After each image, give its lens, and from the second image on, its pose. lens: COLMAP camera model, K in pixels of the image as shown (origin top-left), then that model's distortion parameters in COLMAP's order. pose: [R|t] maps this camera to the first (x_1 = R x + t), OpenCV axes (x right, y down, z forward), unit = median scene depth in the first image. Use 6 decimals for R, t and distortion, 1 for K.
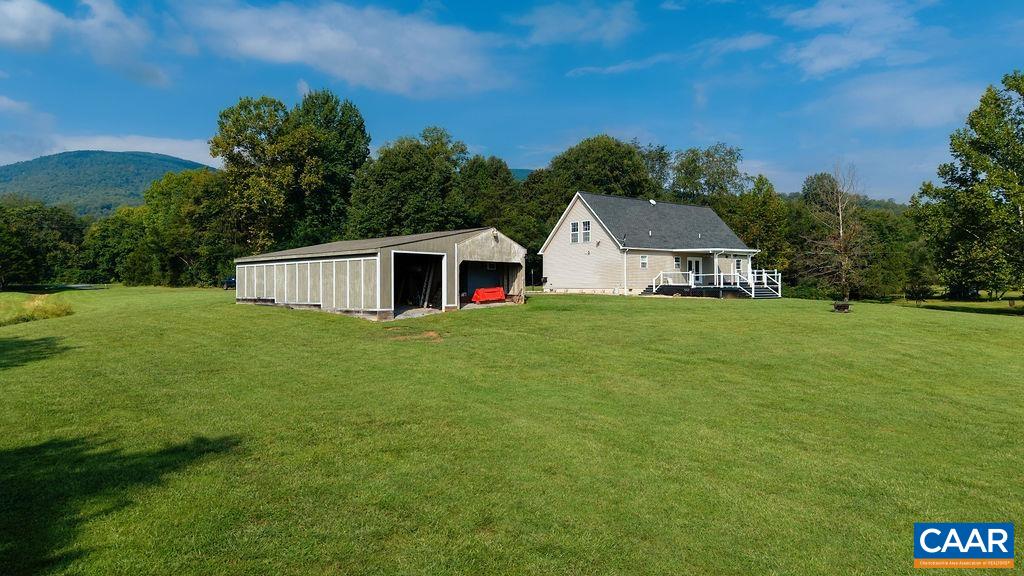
lens RADIAL K [[687.1, 0, 512.0], [0, 687.1, 288.0], [0, 0, 1]] dist [0.041058, -0.063199]
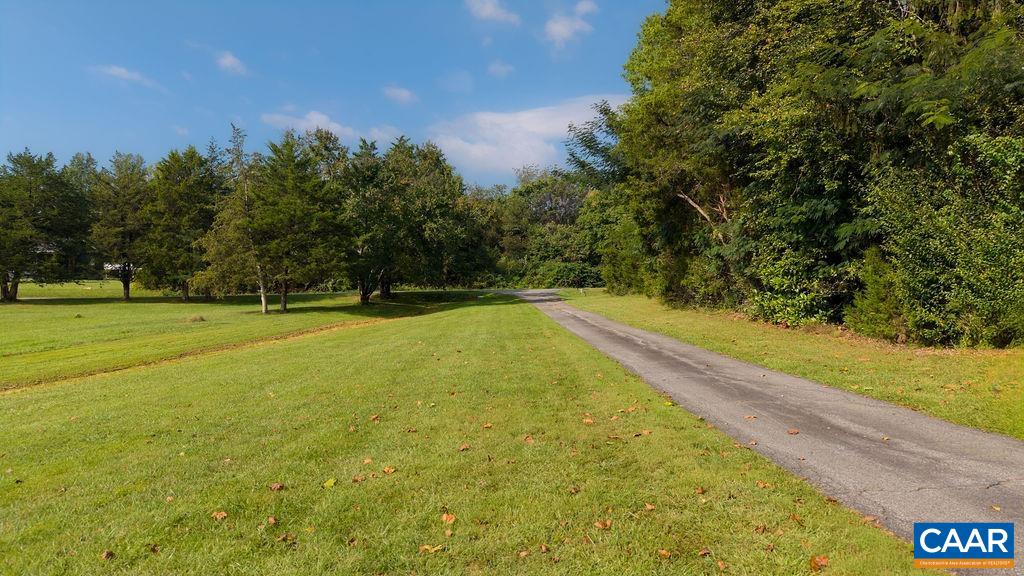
lens RADIAL K [[687.1, 0, 512.0], [0, 687.1, 288.0], [0, 0, 1]] dist [0.041058, -0.063199]
pose [[0.716096, 0.007560, -0.697961, -0.343384], [-0.004476, 0.999971, 0.006238, -0.011342], [0.697988, -0.001343, 0.716108, 0.764262]]
